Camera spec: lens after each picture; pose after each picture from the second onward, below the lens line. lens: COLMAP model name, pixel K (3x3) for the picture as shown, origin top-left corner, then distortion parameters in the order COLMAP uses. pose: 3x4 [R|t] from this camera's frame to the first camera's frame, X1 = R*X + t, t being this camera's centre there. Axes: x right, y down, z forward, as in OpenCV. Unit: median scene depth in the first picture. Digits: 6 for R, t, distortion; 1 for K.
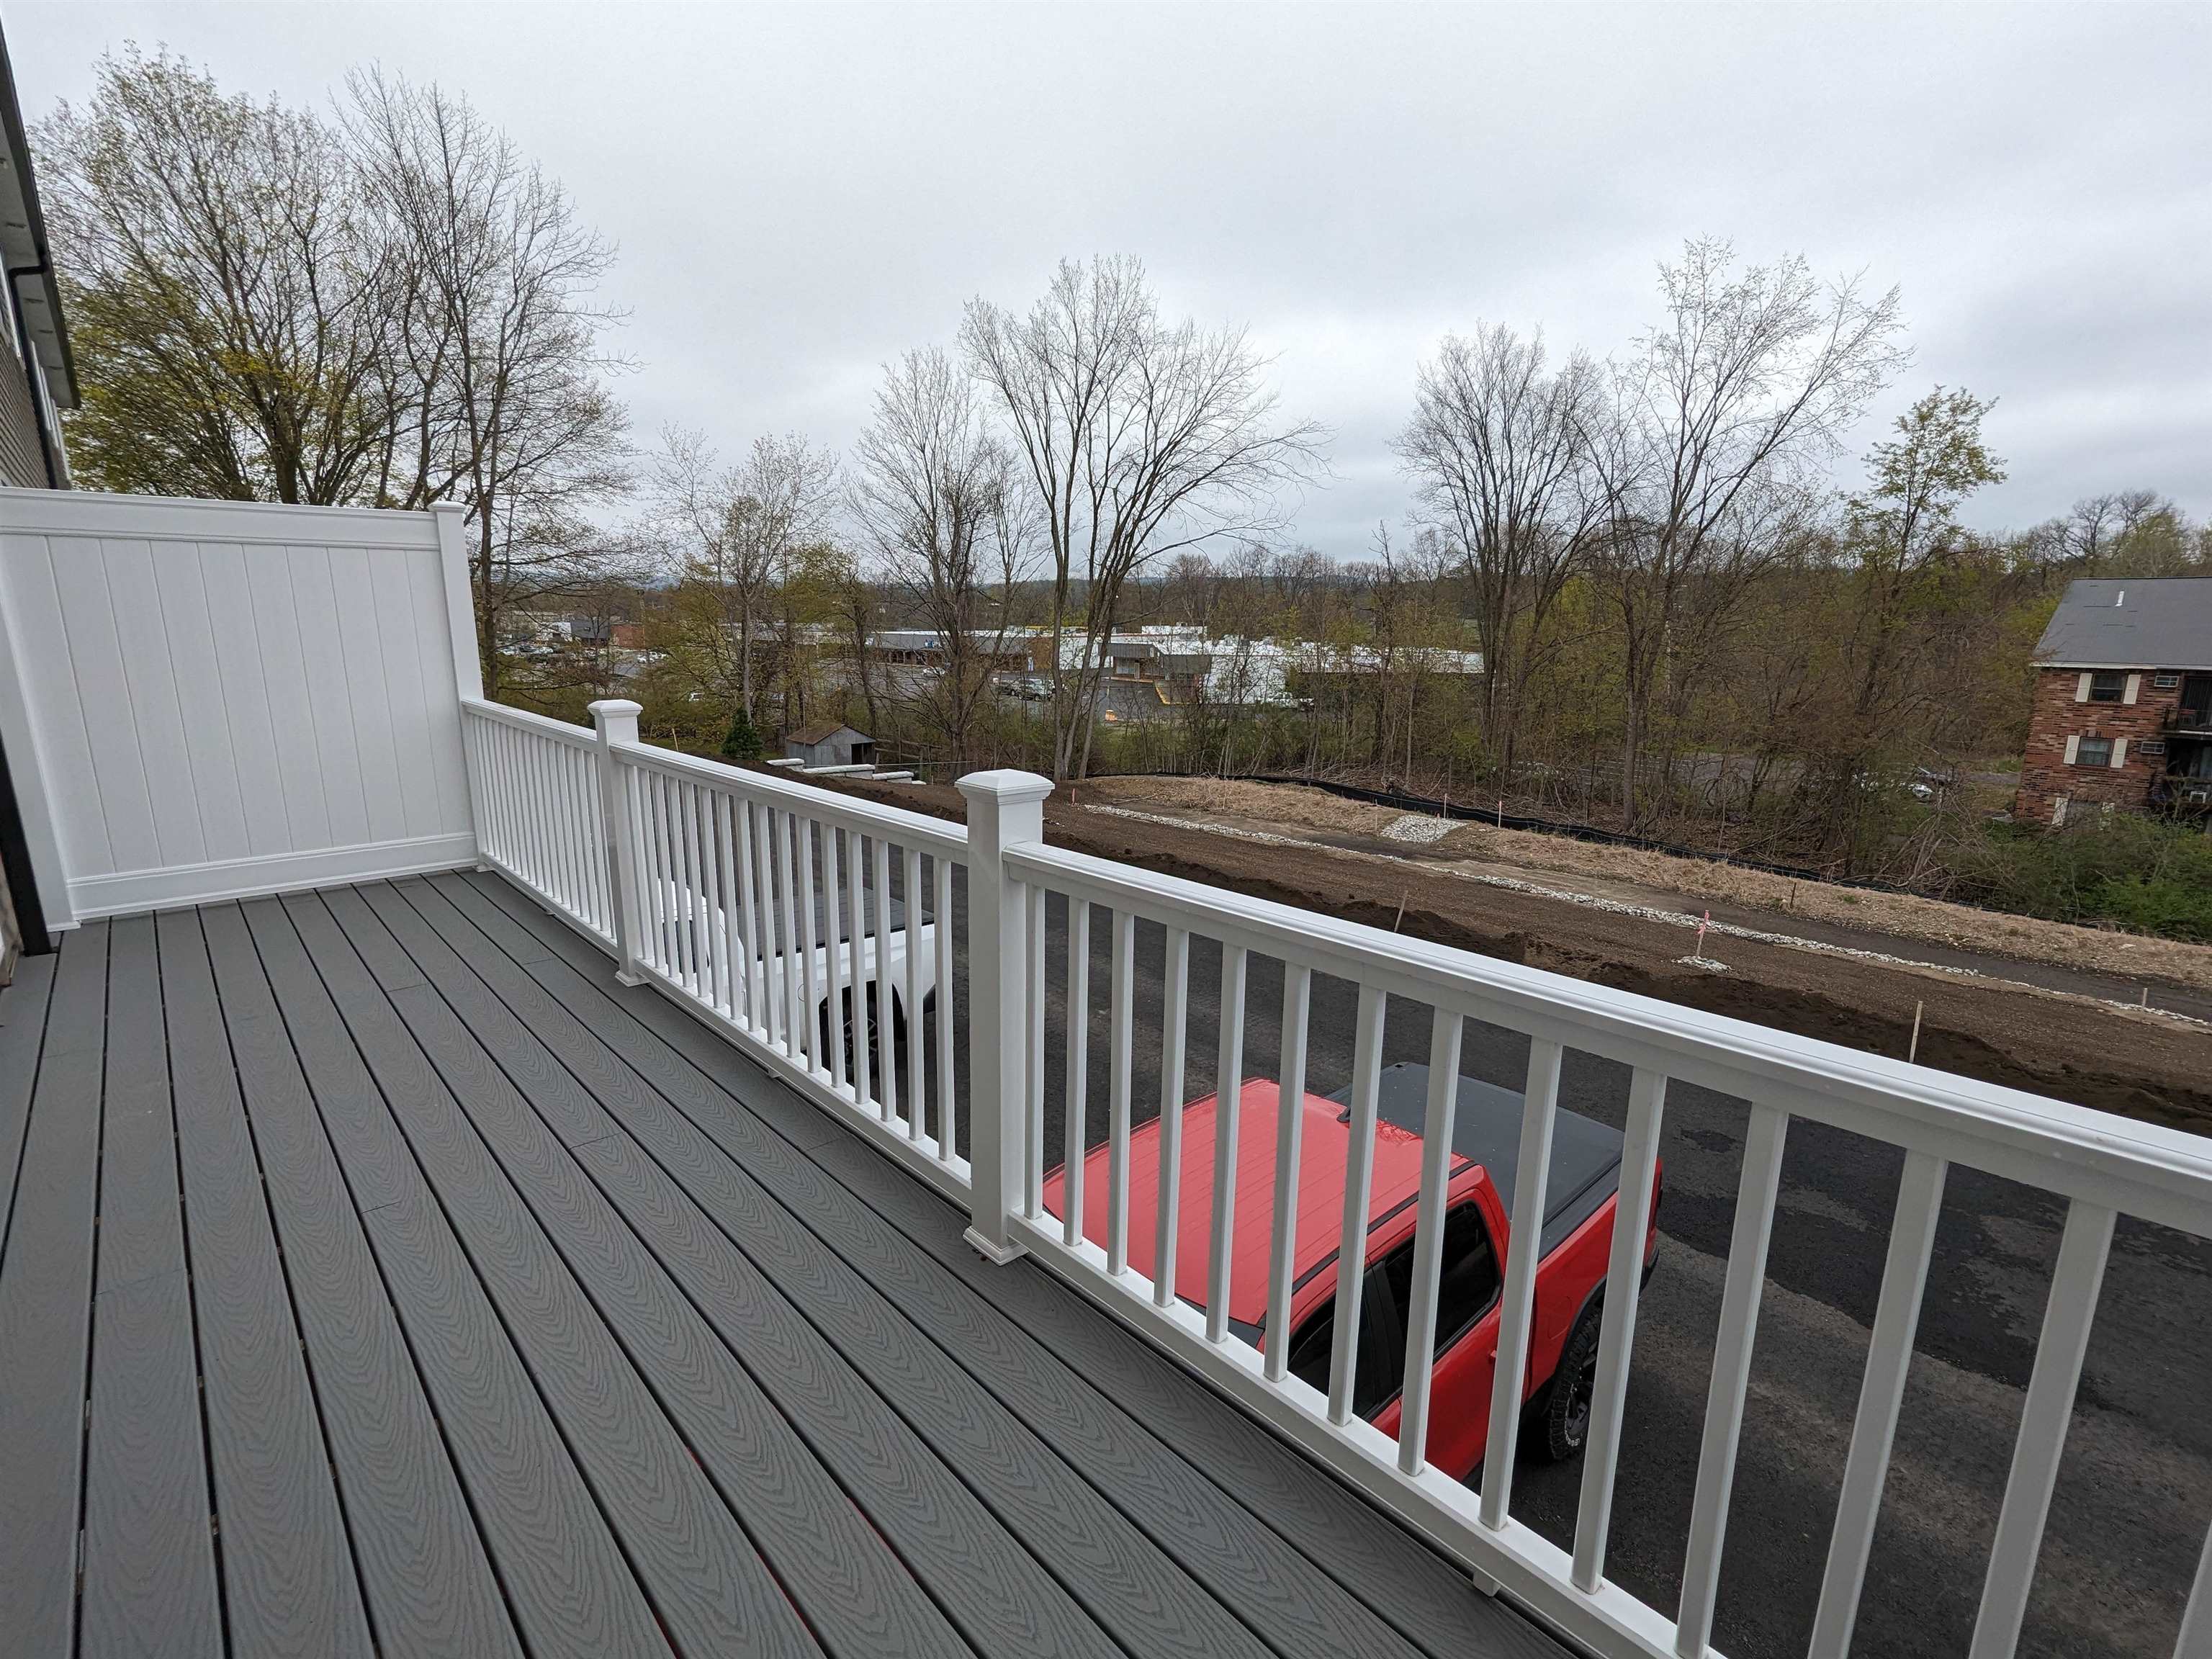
lens RADIAL K [[1042.1, 0, 1114.7], [0, 1042.1, 831.1], [0, 0, 1]] dist [0.001939, -0.000851]
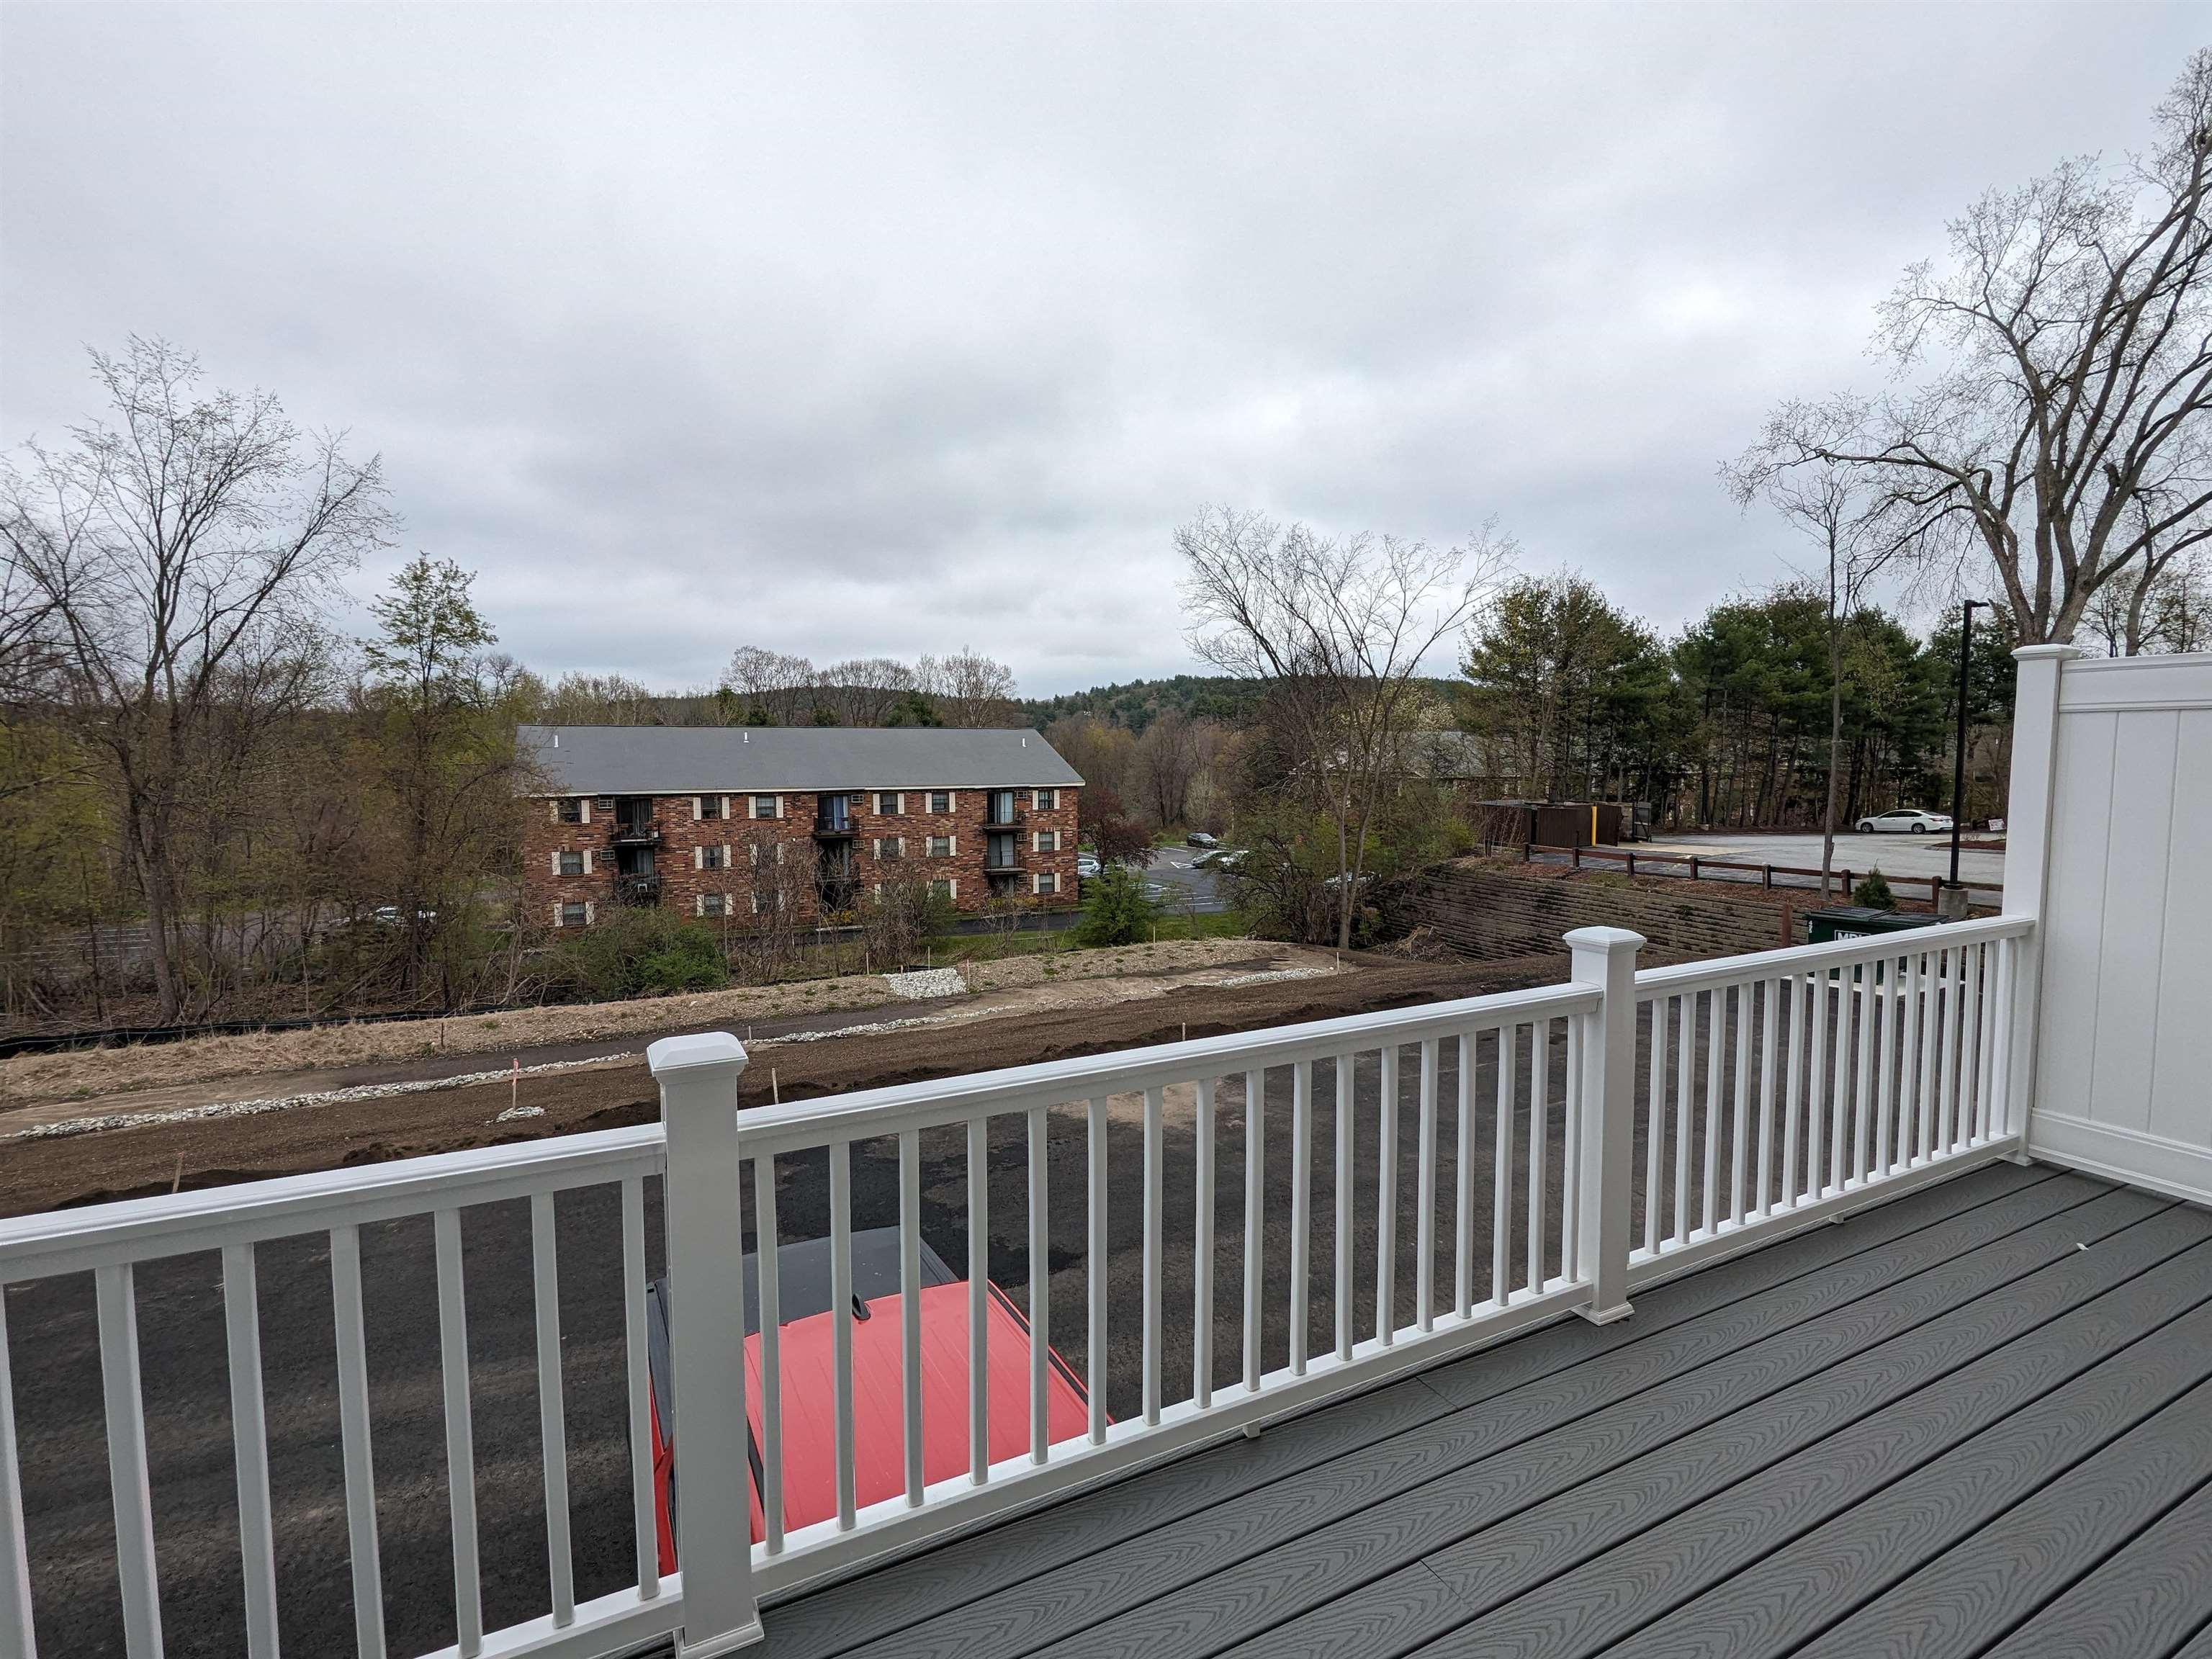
lens RADIAL K [[1042.1, 0, 1104.8], [0, 1042.1, 823.6], [0, 0, 1]] dist [0.001939, -0.000851]
pose [[0.272242, -0.072294, 0.959509, -0.107705], [0.202840, 0.979078, 0.016216, -0.022590], [-0.940606, 0.190213, 0.281210, 0.084610]]
